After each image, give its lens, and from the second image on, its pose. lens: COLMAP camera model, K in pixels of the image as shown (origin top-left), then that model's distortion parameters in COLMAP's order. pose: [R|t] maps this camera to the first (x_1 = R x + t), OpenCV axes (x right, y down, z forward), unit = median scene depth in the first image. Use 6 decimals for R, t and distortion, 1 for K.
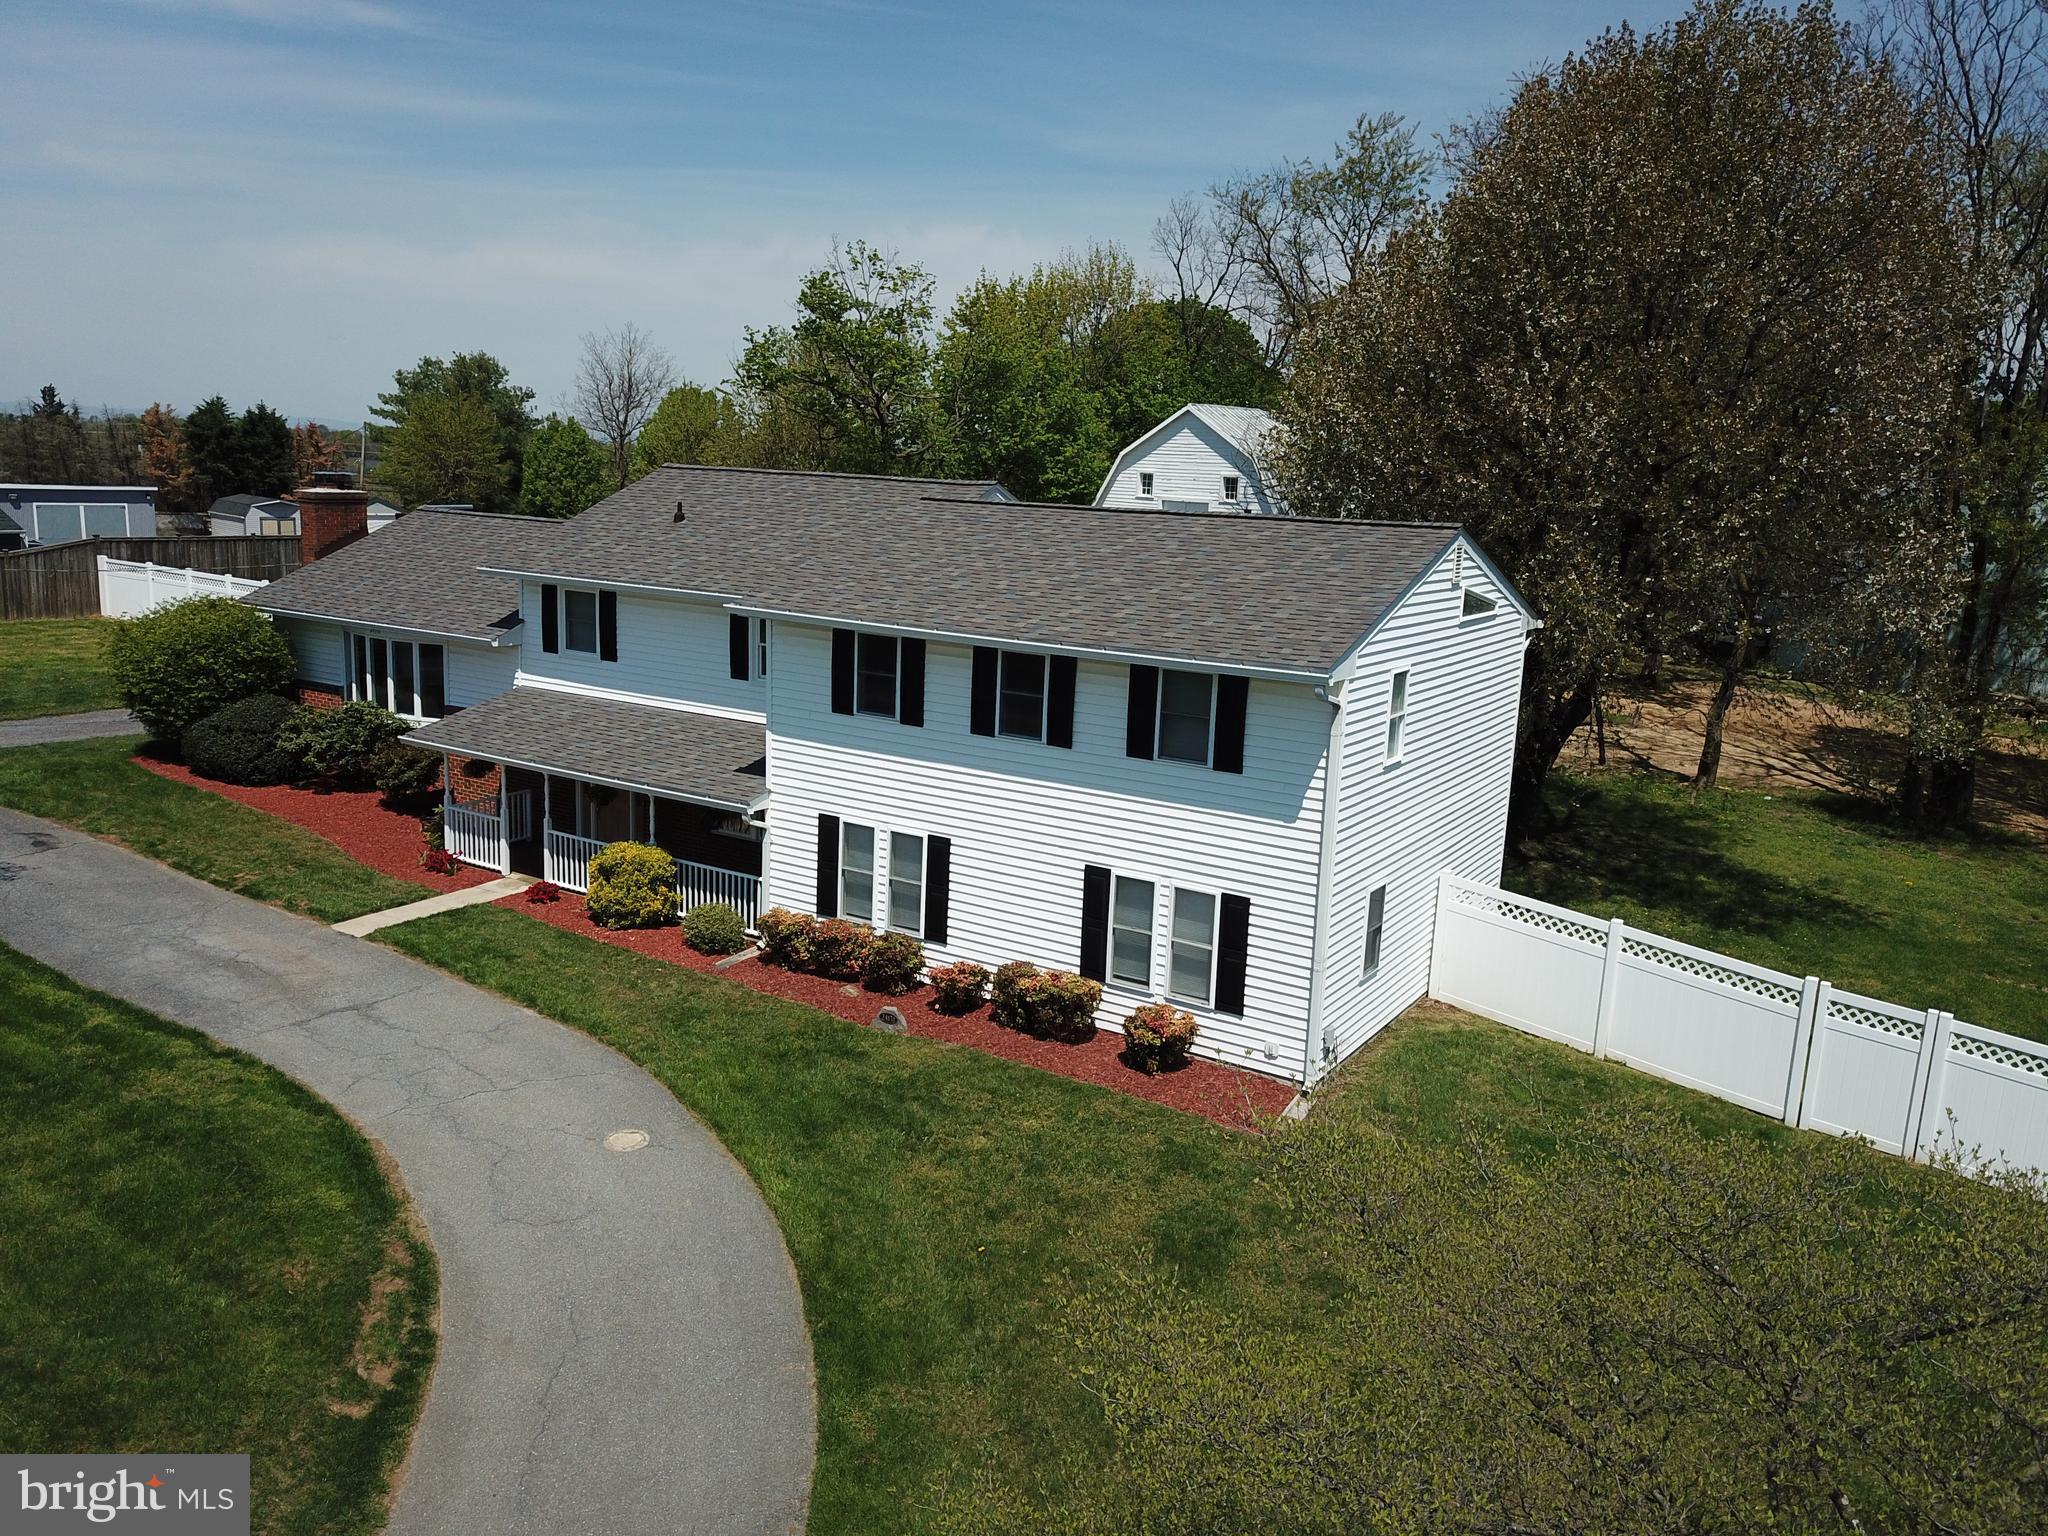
lens RADIAL K [[1567.3, 0, 1012.4], [0, 1567.3, 742.2], [0, 0, 1]] dist [0.022976, -0.026535]
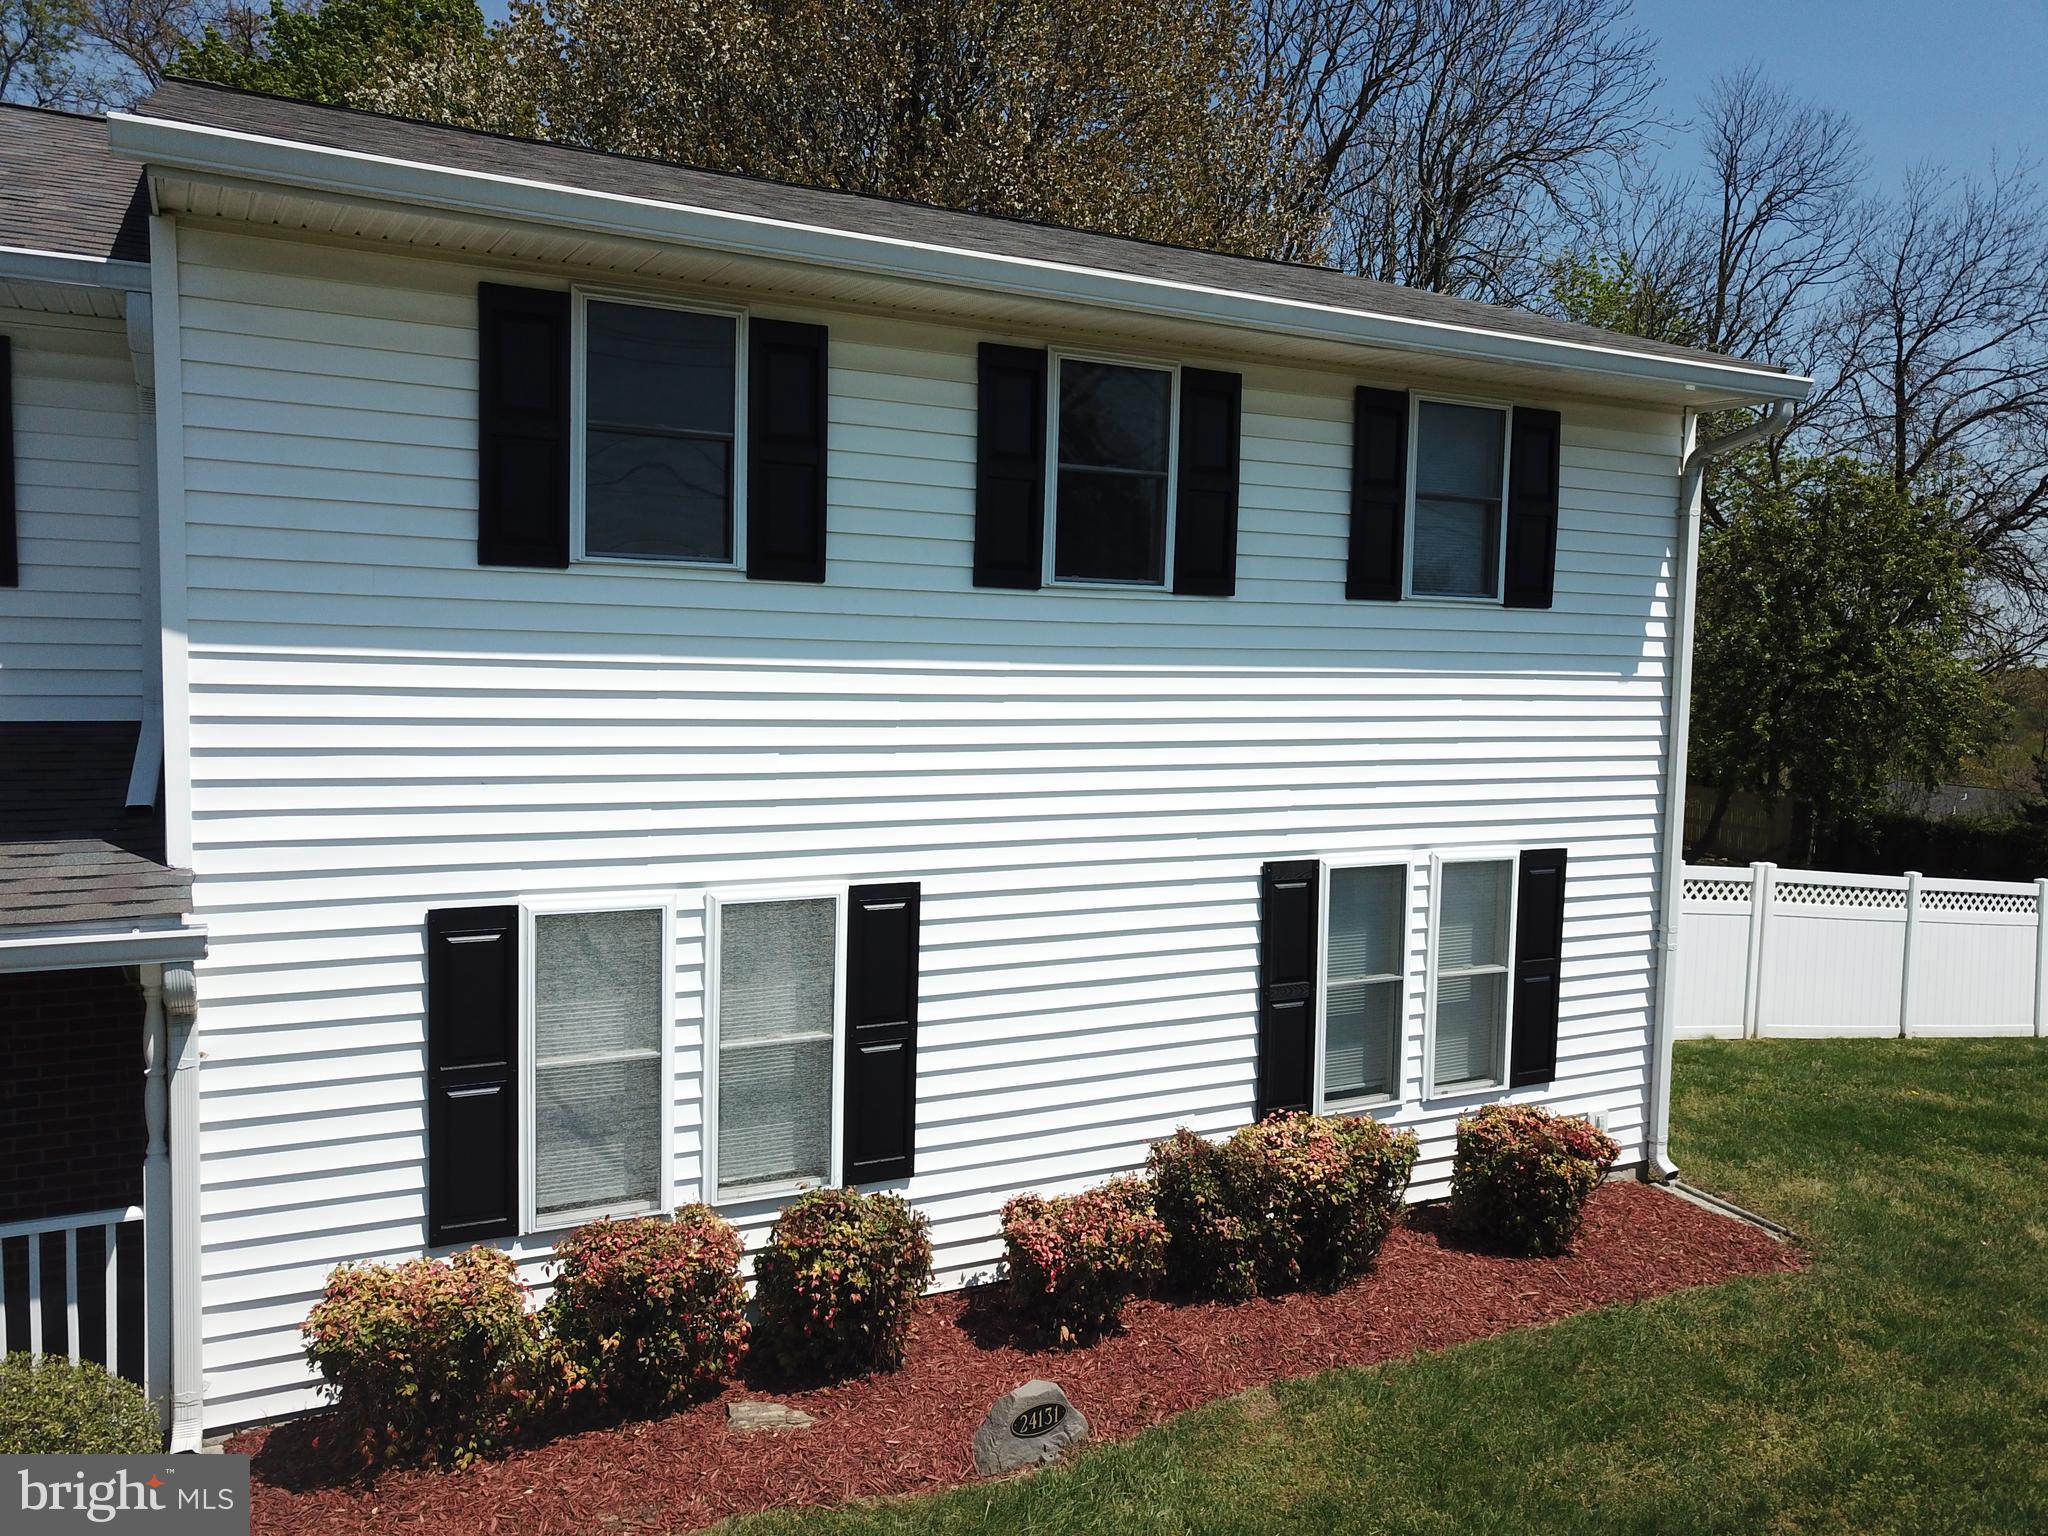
lens RADIAL K [[1567.3, 0, 1026.9], [0, 1567.3, 766.6], [0, 0, 1]] dist [0.022976, -0.026535]
pose [[0.503297, -0.094641, 0.858915, -0.328907], [0.153634, 0.987948, 0.018834, 0.030307], [-0.850346, 0.122479, 0.511771, 0.755013]]
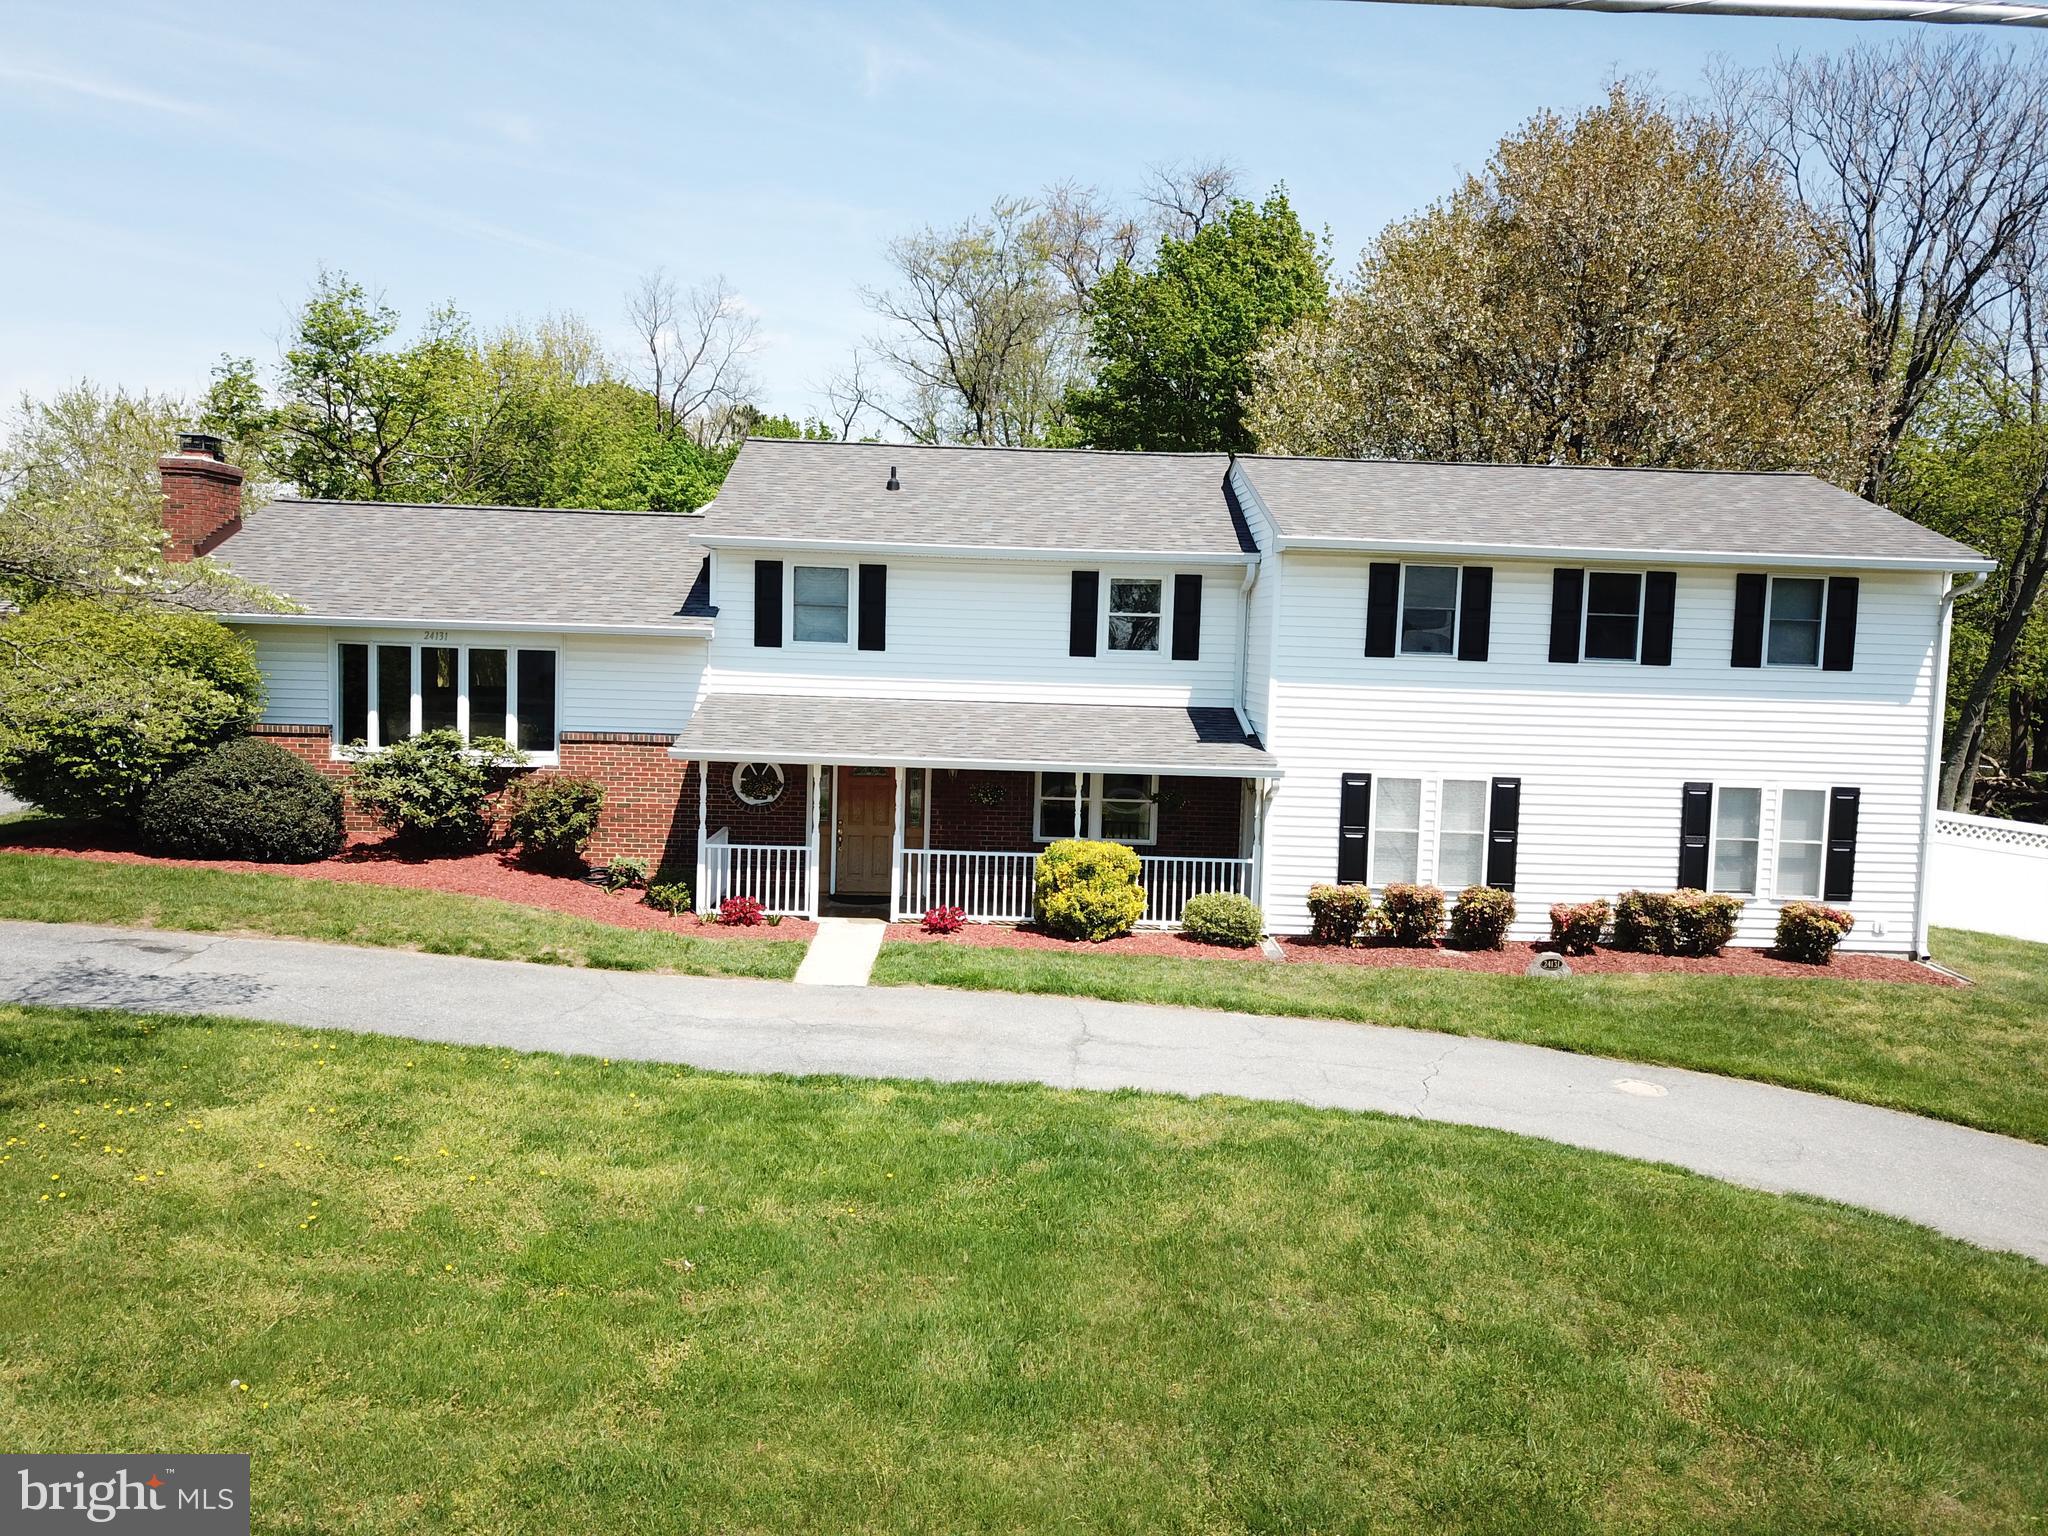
lens RADIAL K [[1567.3, 0, 1018.7], [0, 1567.3, 757.5], [0, 0, 1]] dist [0.022976, -0.026535]
pose [[0.831932, -0.055166, 0.552129, -0.788808], [0.101622, 0.993364, -0.053868, 0.067408], [-0.545493, 0.100923, 0.832017, 0.356197]]
